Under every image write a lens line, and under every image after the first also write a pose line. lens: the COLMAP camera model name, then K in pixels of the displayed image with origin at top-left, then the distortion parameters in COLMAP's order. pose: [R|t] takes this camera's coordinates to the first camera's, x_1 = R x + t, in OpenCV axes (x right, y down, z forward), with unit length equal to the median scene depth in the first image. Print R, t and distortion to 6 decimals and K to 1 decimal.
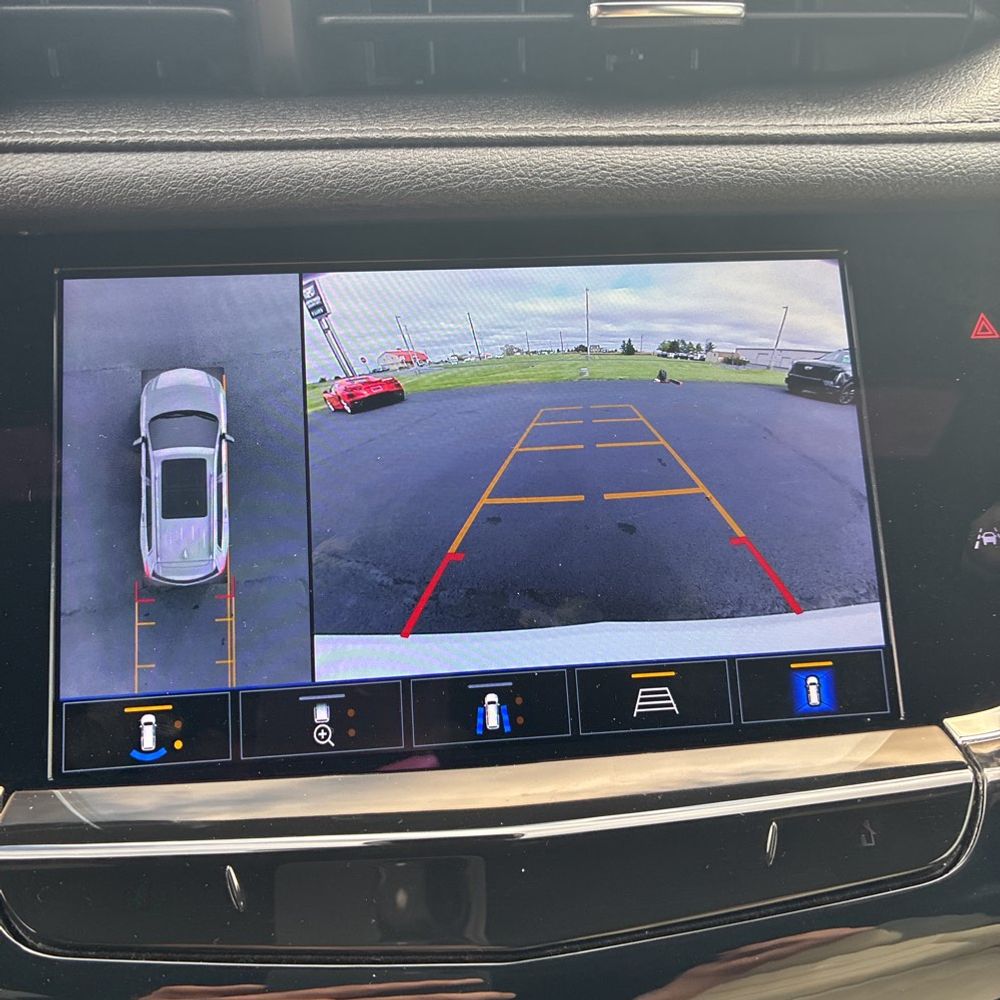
lens RADIAL K [[1014.8, 0, 493.3], [0, 1014.8, 501.9], [0, 0, 1]] dist [0.010377, 0.000000]
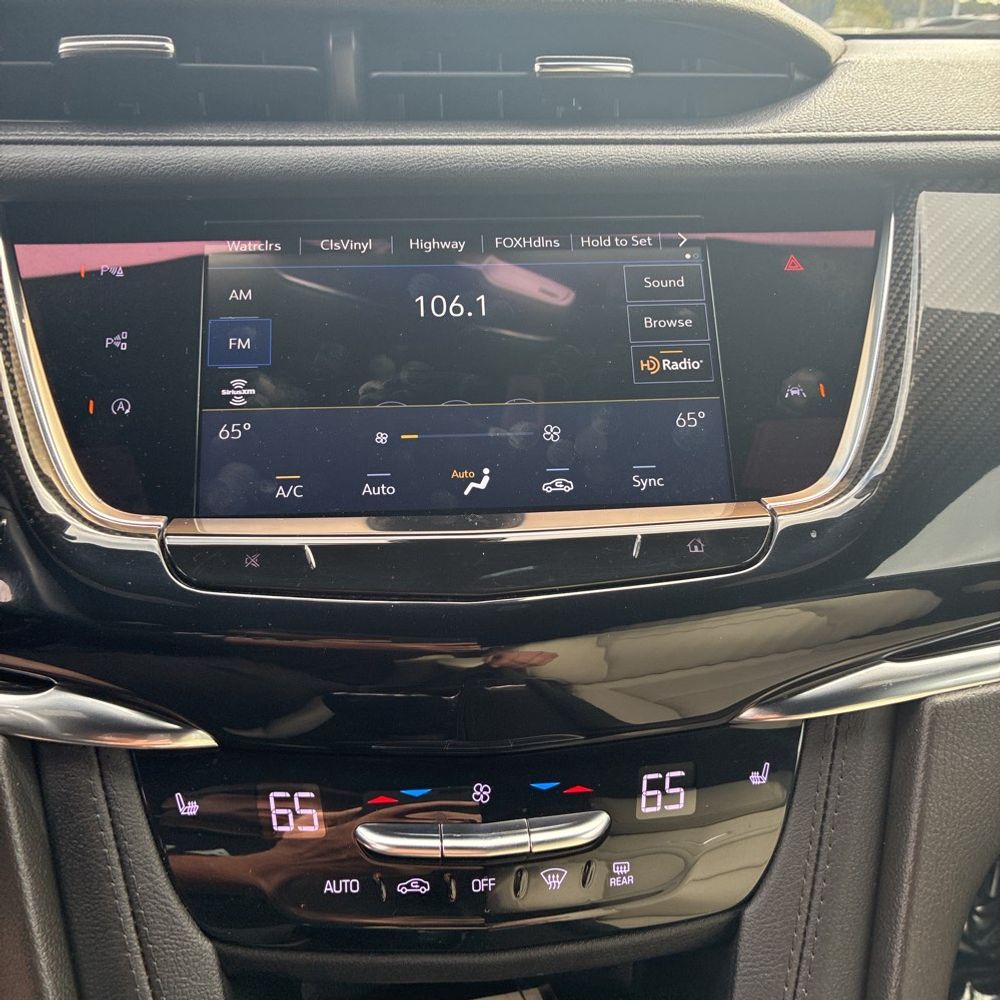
lens RADIAL K [[1014.8, 0, 504.7], [0, 1014.8, 498.4], [0, 0, 1]] dist [0.010377, 0.000000]
pose [[0.999633, 0.003230, -0.026904, 0.094521], [-0.006211, 0.993750, -0.111456, 0.399143], [0.026376, 0.111582, 0.993405, -0.565434]]
